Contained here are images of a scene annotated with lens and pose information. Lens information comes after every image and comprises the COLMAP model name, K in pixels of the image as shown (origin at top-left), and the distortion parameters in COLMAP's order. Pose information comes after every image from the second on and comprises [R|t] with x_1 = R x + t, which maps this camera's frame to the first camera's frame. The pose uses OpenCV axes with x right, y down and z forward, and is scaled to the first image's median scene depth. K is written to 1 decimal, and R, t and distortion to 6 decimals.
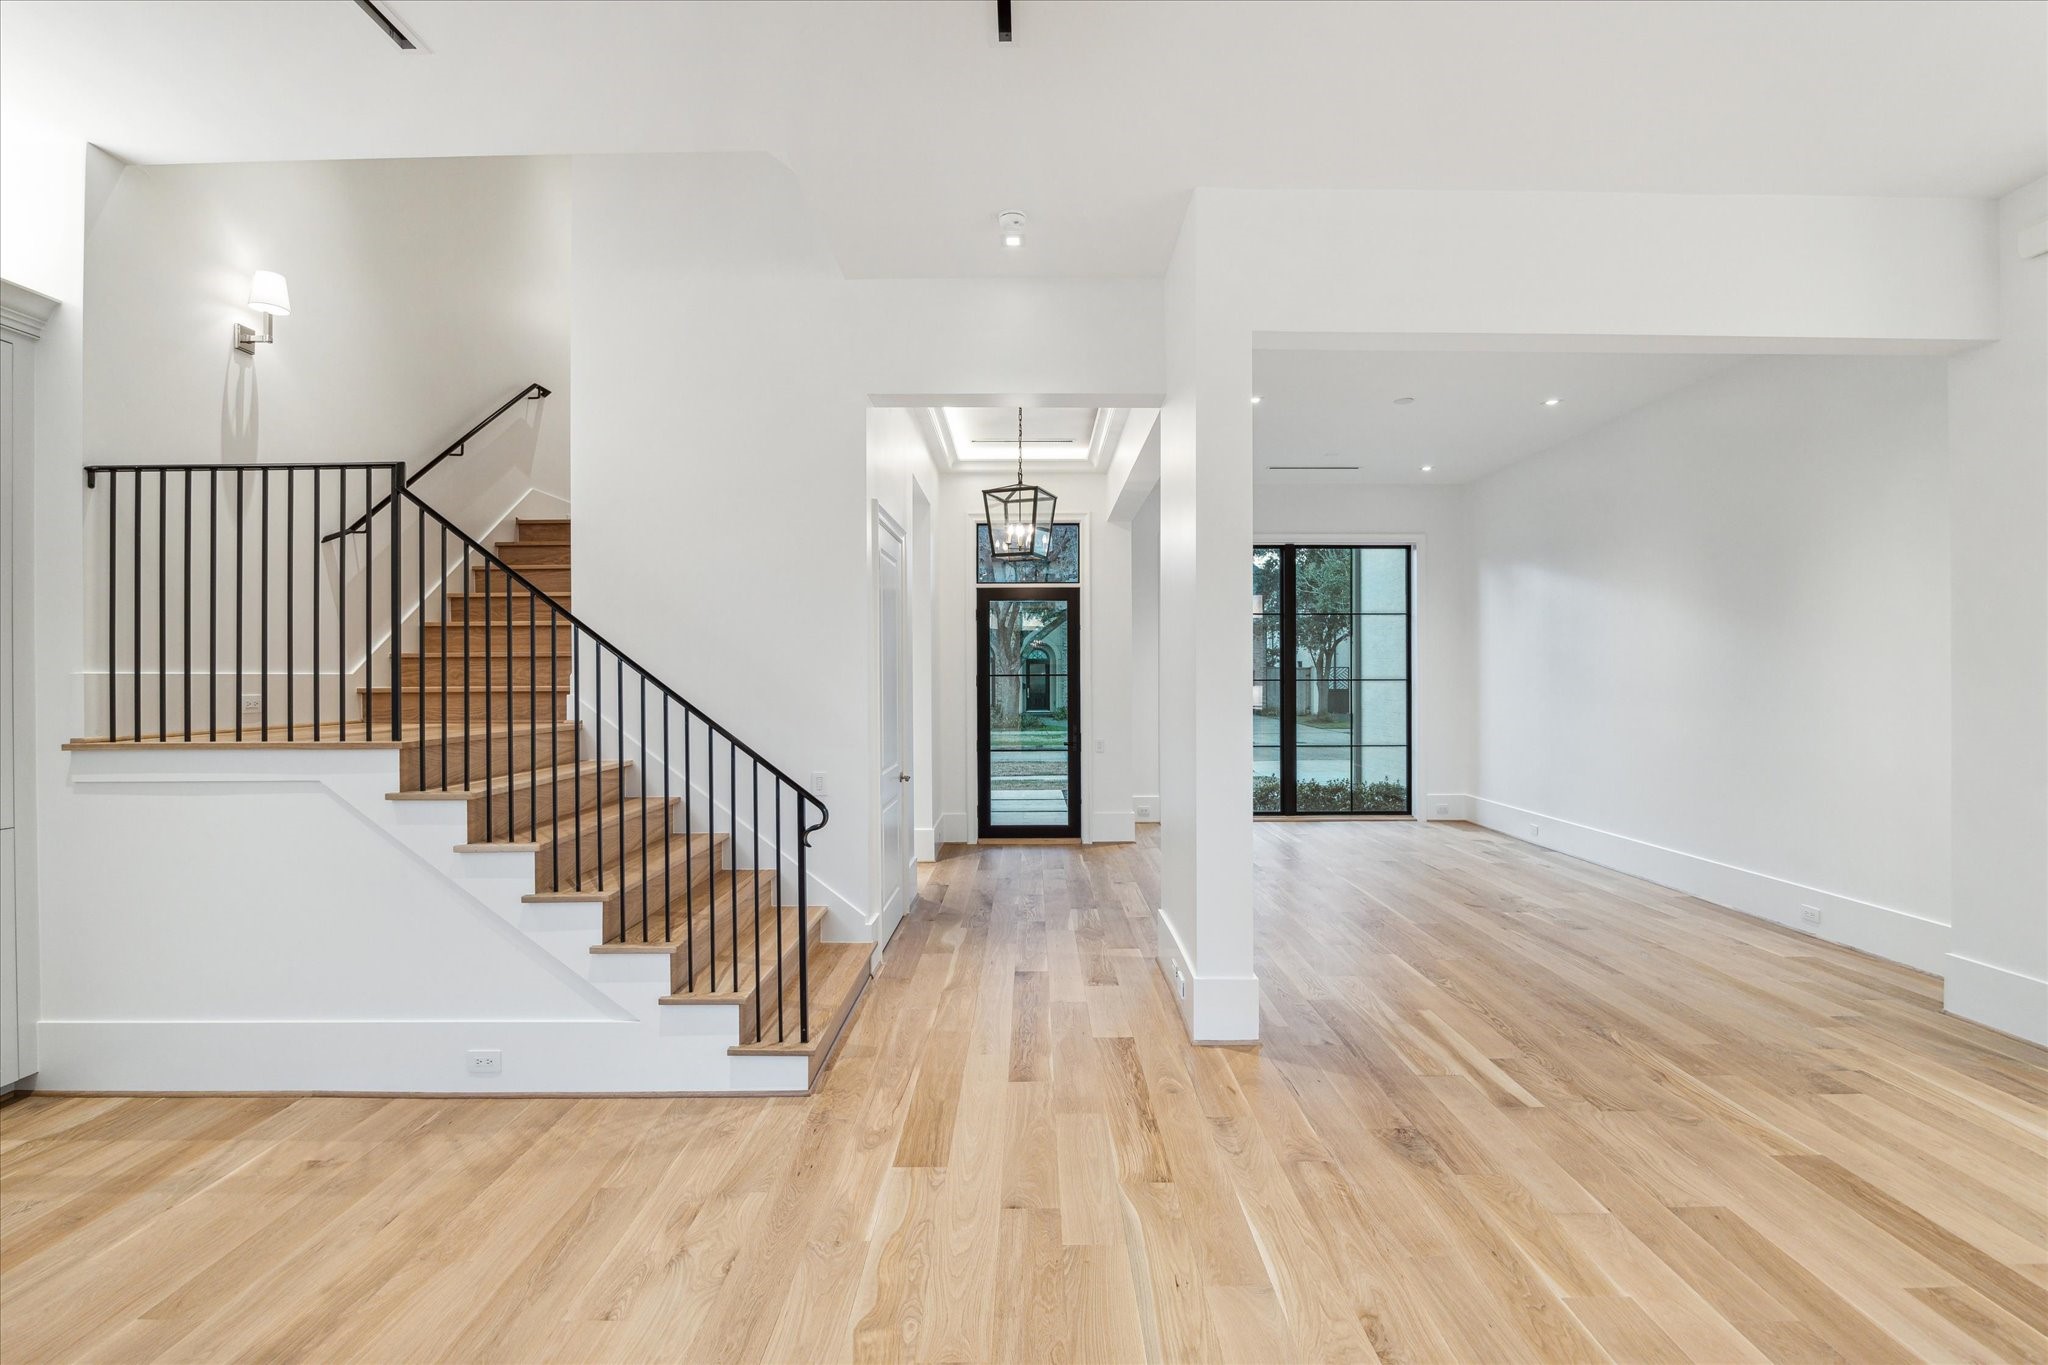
lens RADIAL K [[905.0, 0, 1027.0], [0, 905.0, 678.3], [0, 0, 1]] dist [-0.001006, -0.000082]
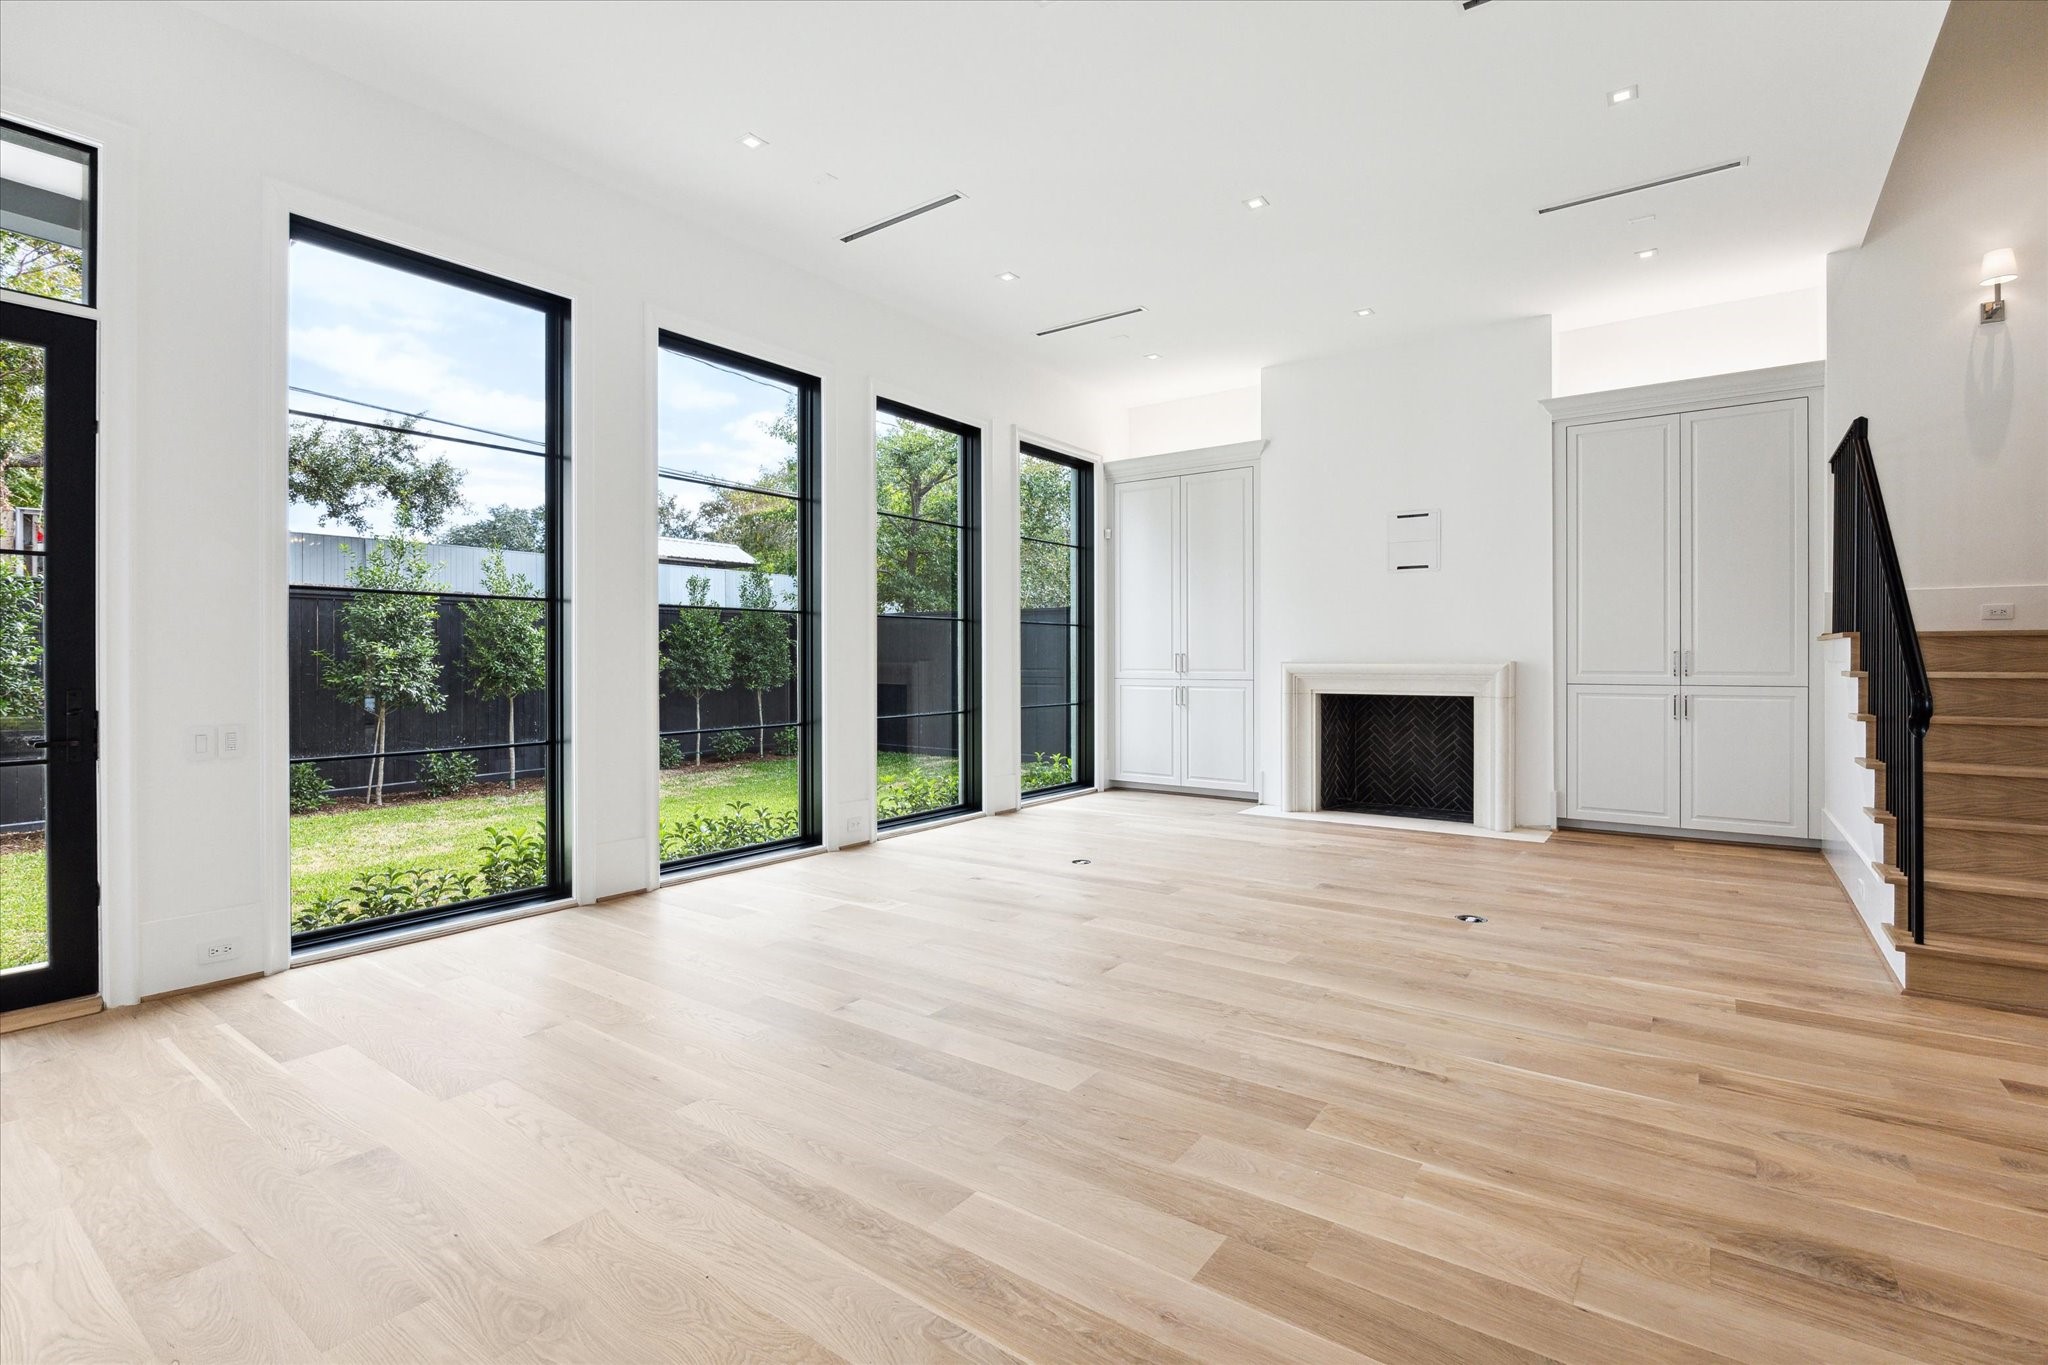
lens RADIAL K [[905.0, 0, 1027.0], [0, 905.0, 678.3], [0, 0, 1]] dist [-0.001006, -0.000082]
pose [[-0.594349, 0.021416, -0.803922, 1.327388], [0.000013, 0.999646, 0.026620, 0.132971], [0.804207, 0.015811, -0.594139, 1.026954]]
